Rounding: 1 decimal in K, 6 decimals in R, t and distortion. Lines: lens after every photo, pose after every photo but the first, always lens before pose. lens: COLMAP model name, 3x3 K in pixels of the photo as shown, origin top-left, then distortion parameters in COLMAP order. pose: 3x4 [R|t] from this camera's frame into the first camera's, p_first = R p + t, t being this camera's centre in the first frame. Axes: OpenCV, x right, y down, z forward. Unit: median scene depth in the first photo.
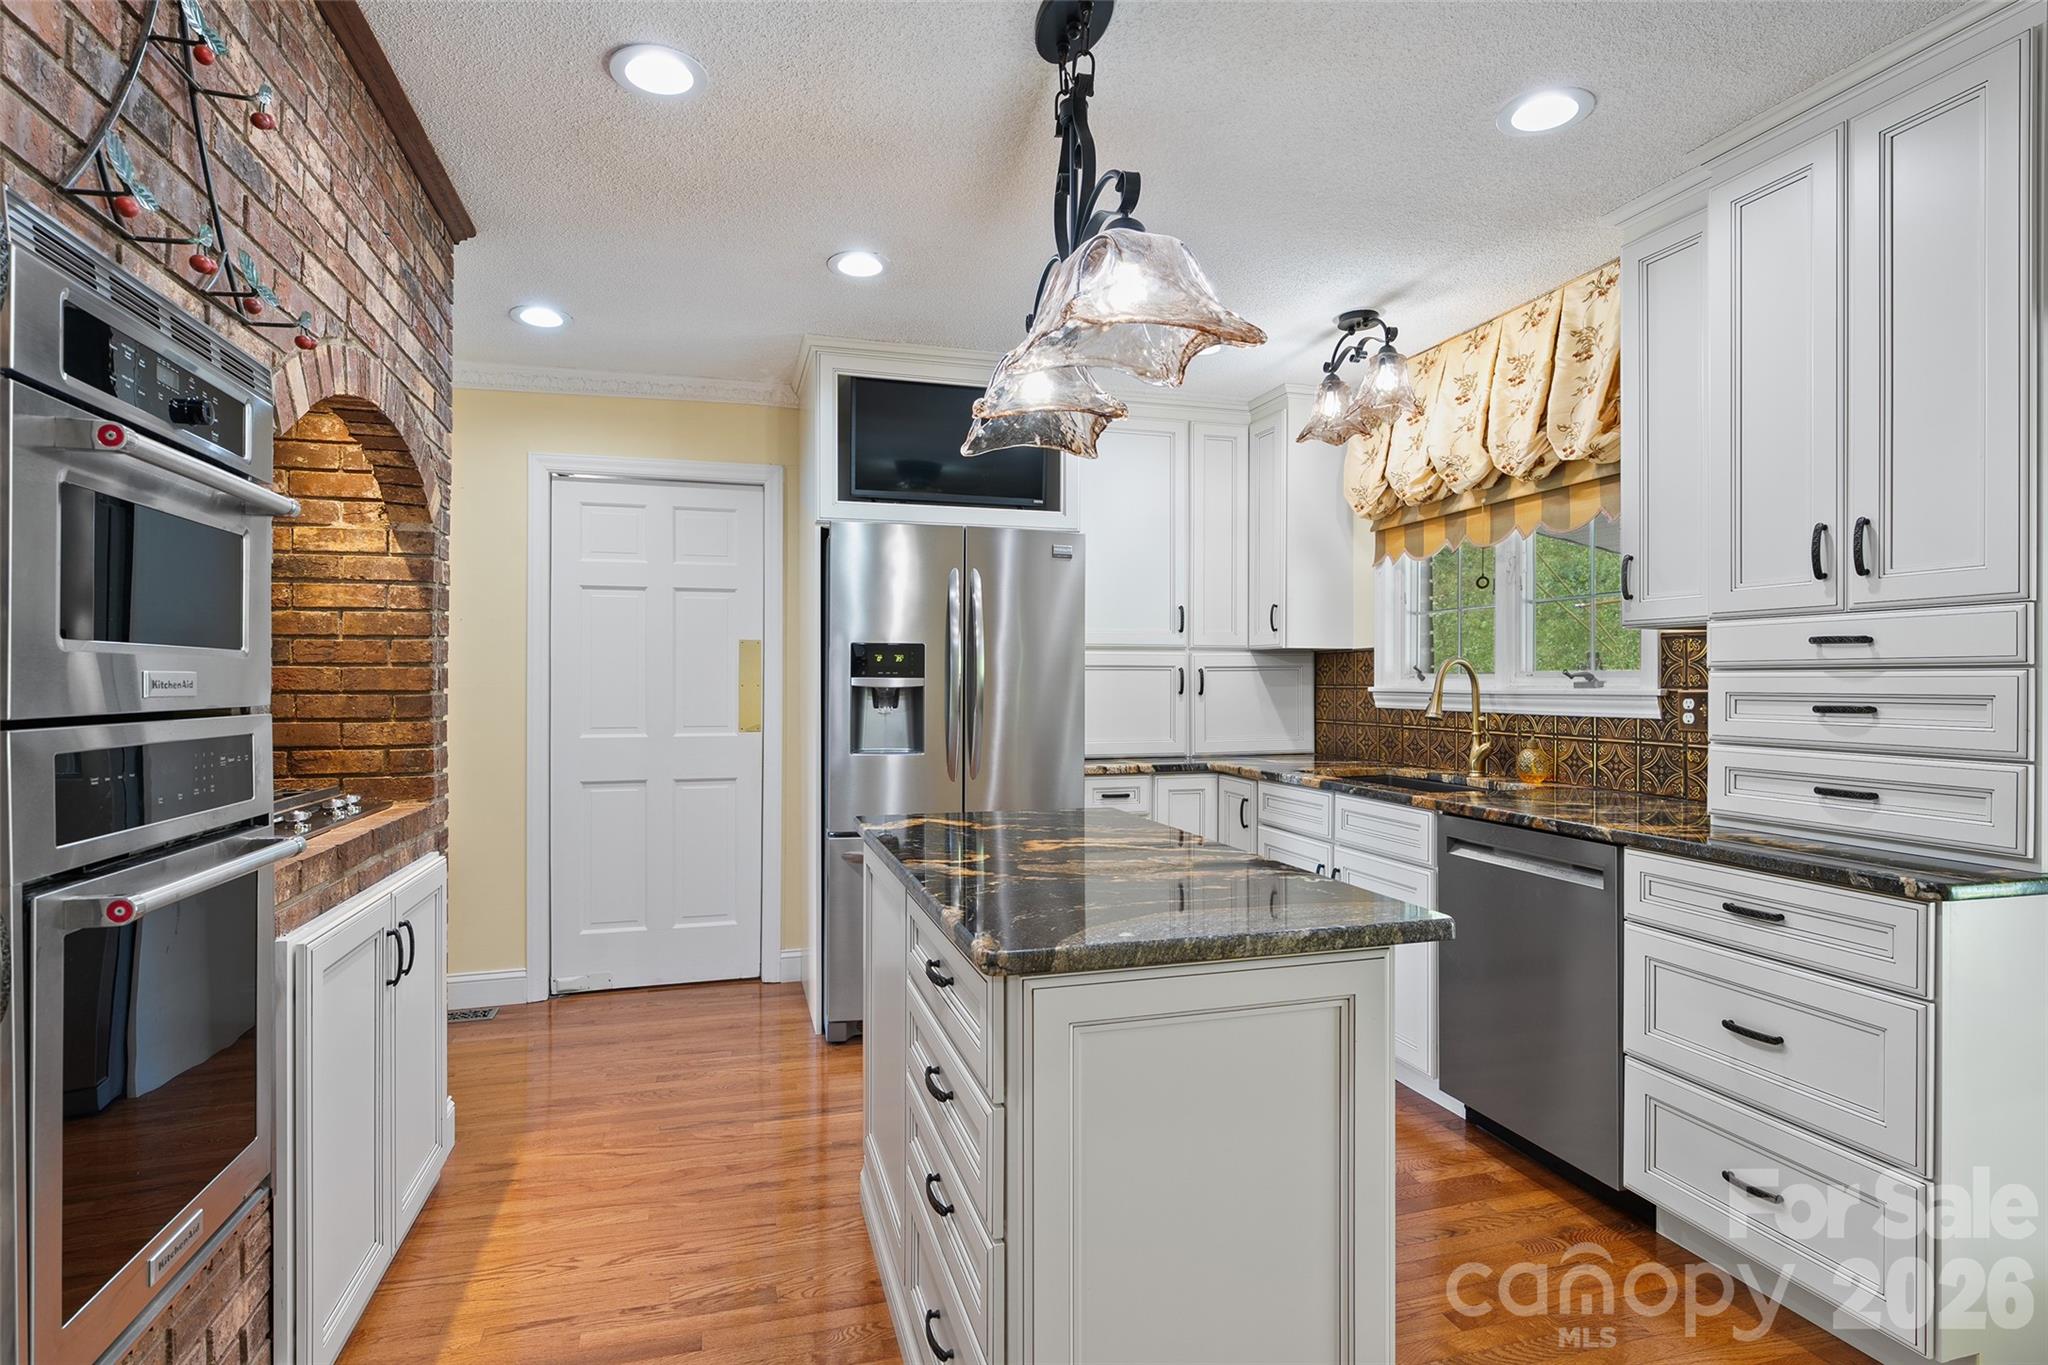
lens RADIAL K [[1030.5, 0, 1018.2], [0, 1030.5, 679.3], [0, 0, 1]] dist [-0.008454, 0.003250]
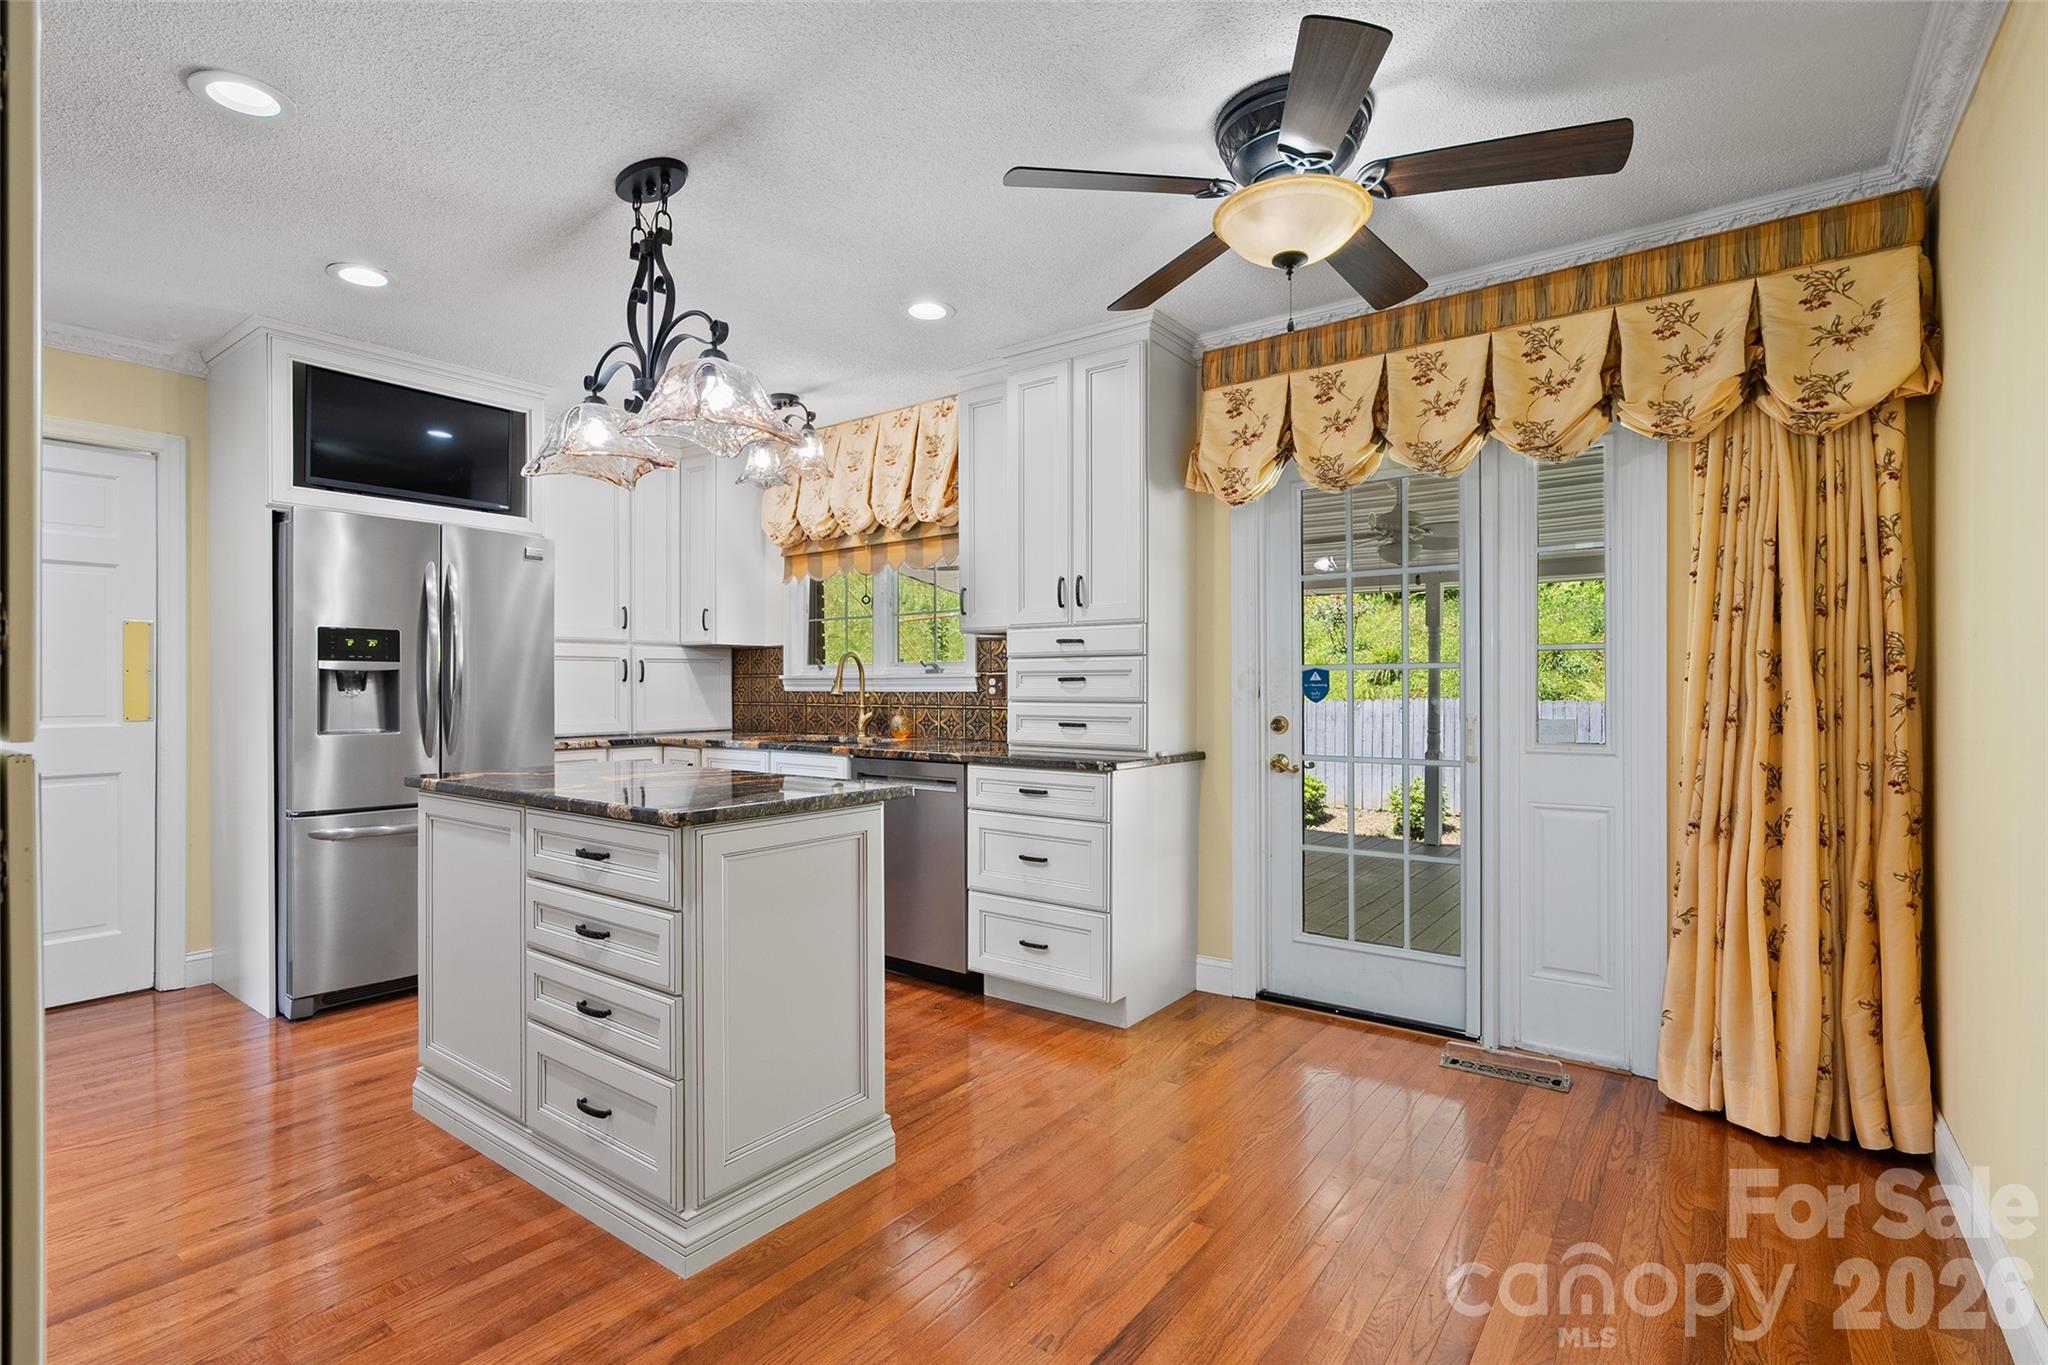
lens RADIAL K [[957.6, 0, 1021.1], [0, 957.6, 687.7], [0, 0, 1]] dist [0.002527, -0.006169]
pose [[0.797922, -0.004089, 0.602746, -0.209679], [0.001482, 0.999987, 0.004822, 0.025378], [-0.602758, -0.002955, 0.797918, -0.218514]]
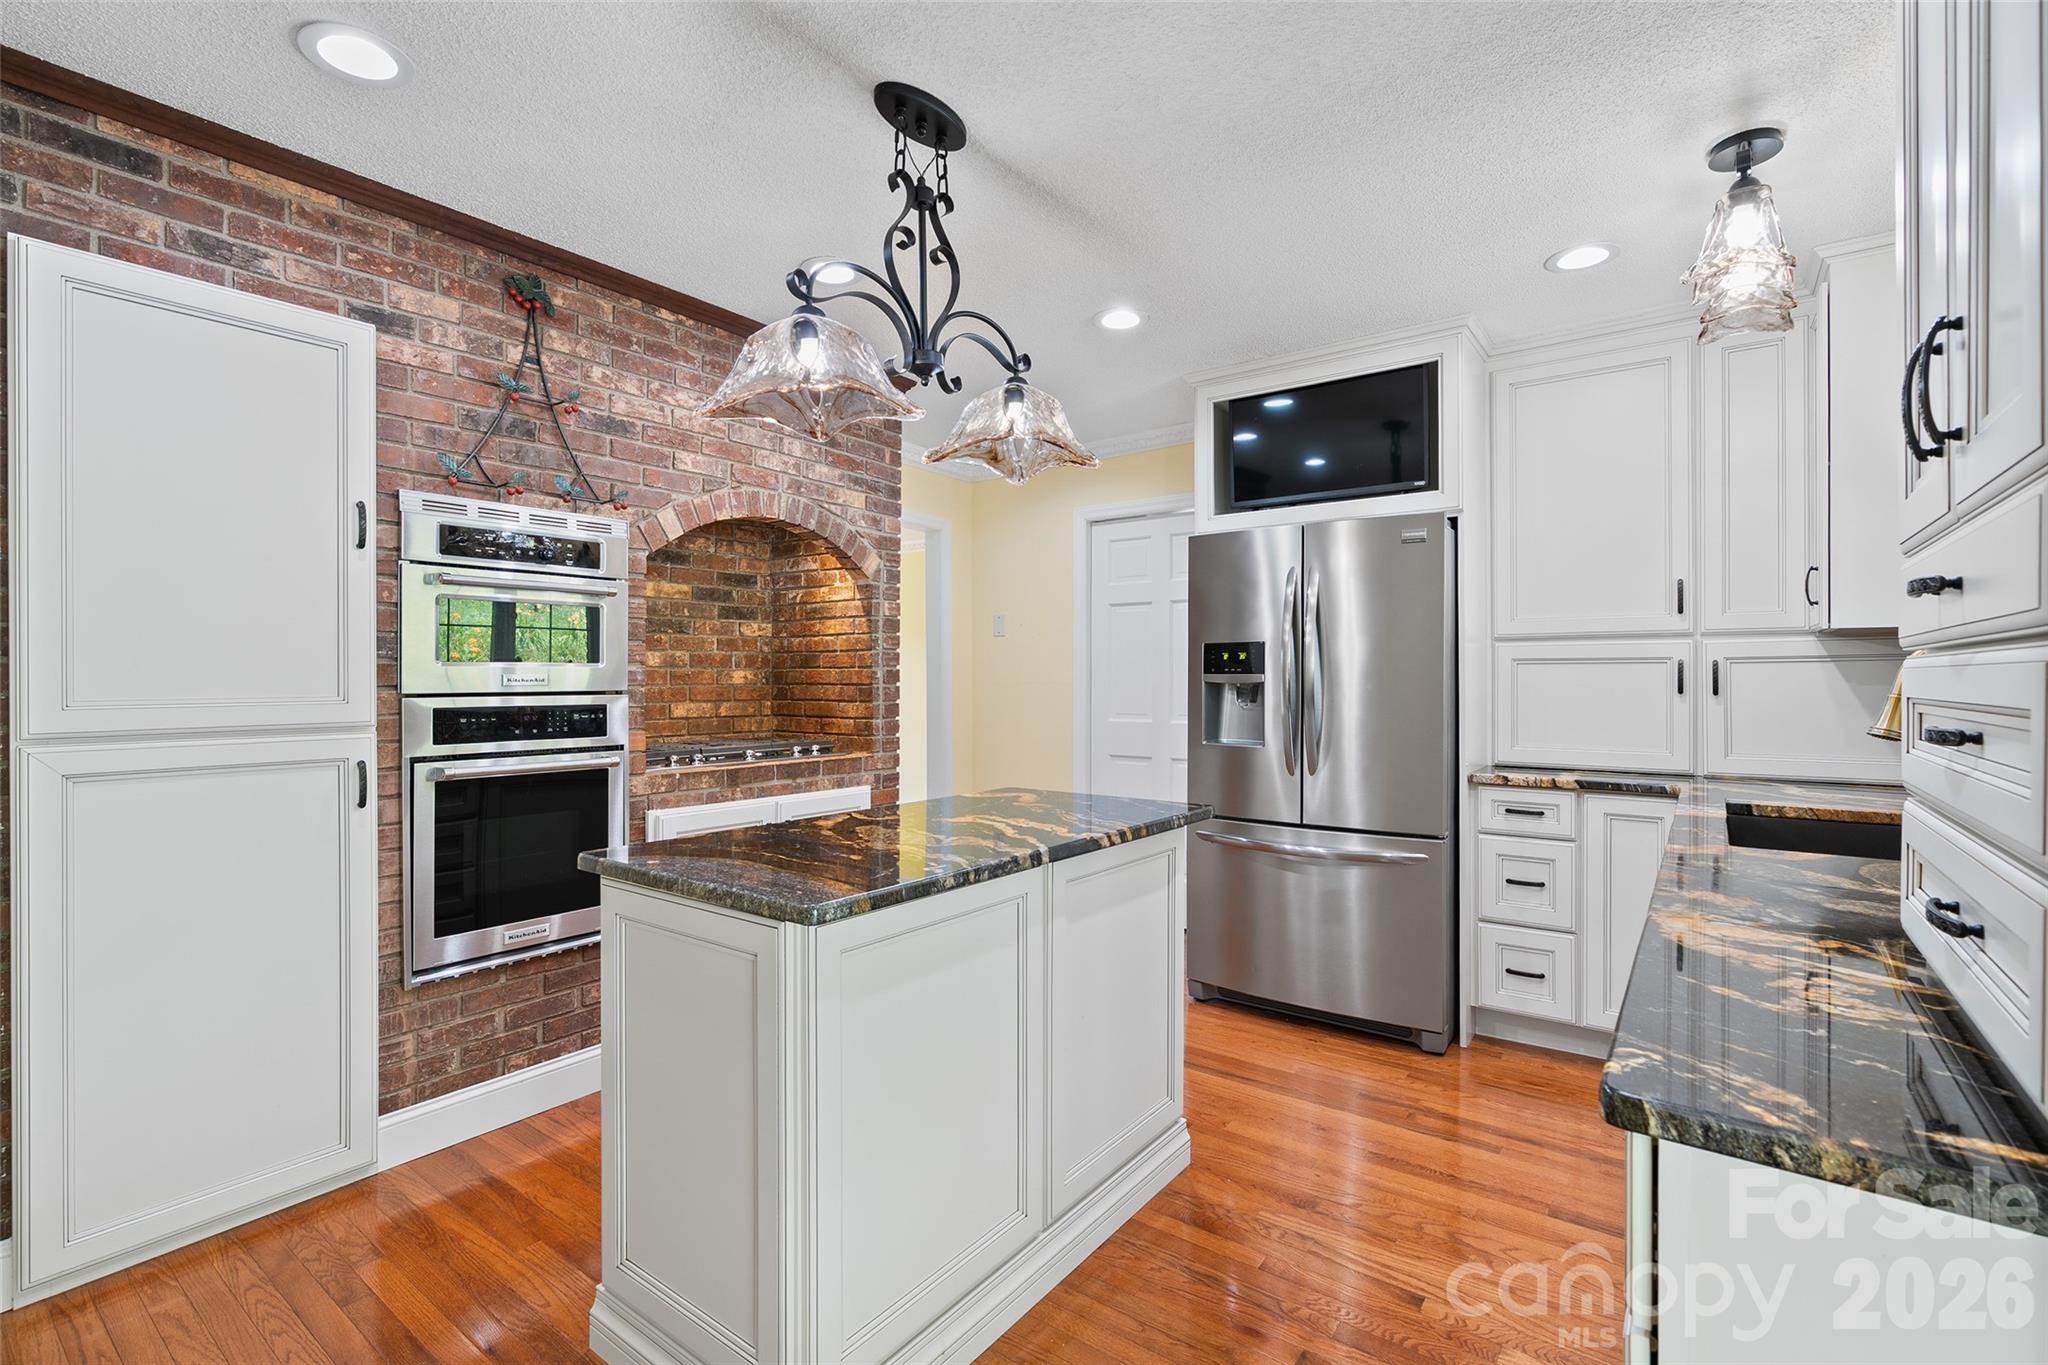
lens RADIAL K [[921.6, 0, 1024.4], [0, 921.6, 672.8], [0, 0, 1]] dist [-0.006911, 0.002611]
pose [[0.600591, -0.004372, -0.799545, 0.613774], [0.002694, 0.999990, -0.003444, -0.000085], [0.799552, -0.000086, 0.600597, 0.289733]]
